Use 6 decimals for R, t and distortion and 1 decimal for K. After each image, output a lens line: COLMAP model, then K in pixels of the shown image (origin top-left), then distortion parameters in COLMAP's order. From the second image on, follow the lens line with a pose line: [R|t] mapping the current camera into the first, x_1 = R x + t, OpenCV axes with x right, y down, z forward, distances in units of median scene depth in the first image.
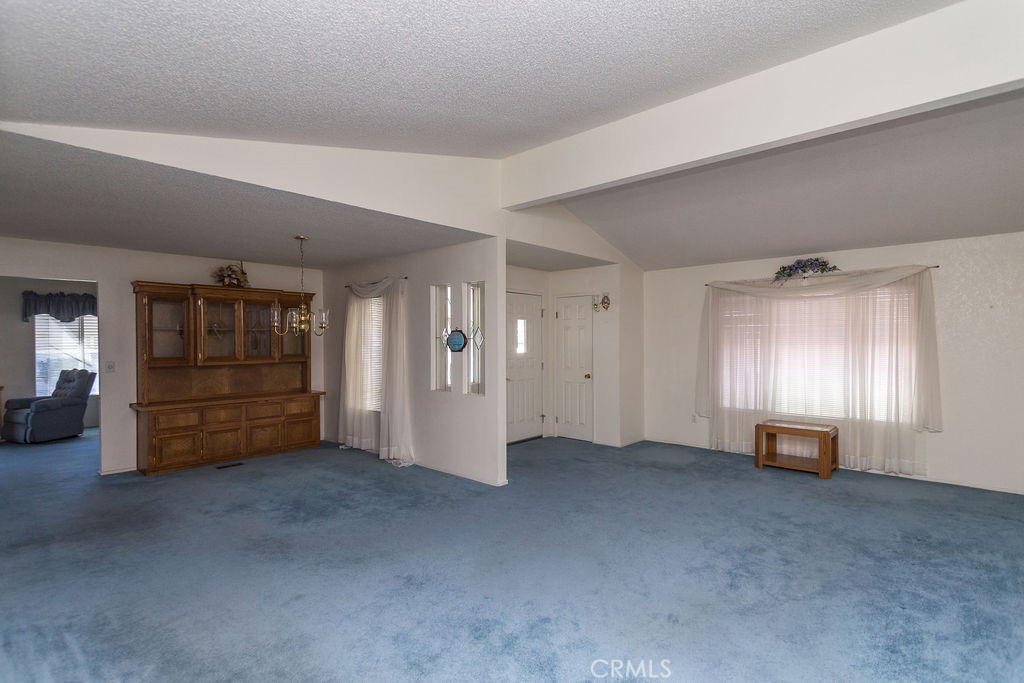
lens RADIAL K [[493.4, 0, 511.8], [0, 493.4, 342.5], [0, 0, 1]] dist [-0.001283, -0.000217]
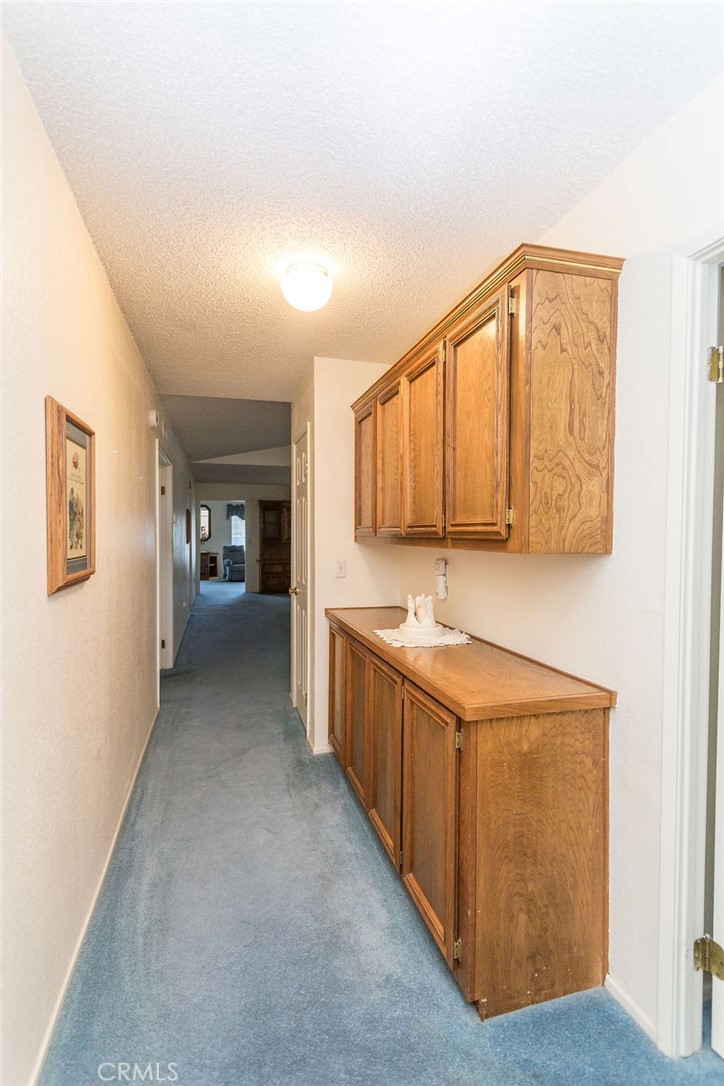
lens RADIAL K [[523.3, 0, 361.3], [0, 523.3, 543.1], [0, 0, 1]] dist [-0.001283, -0.000217]
pose [[0.840762, 0.006107, -0.541370, 0.712561], [0.000151, 0.999934, 0.011515, 0.028016], [0.541404, -0.009763, 0.840706, -0.542738]]
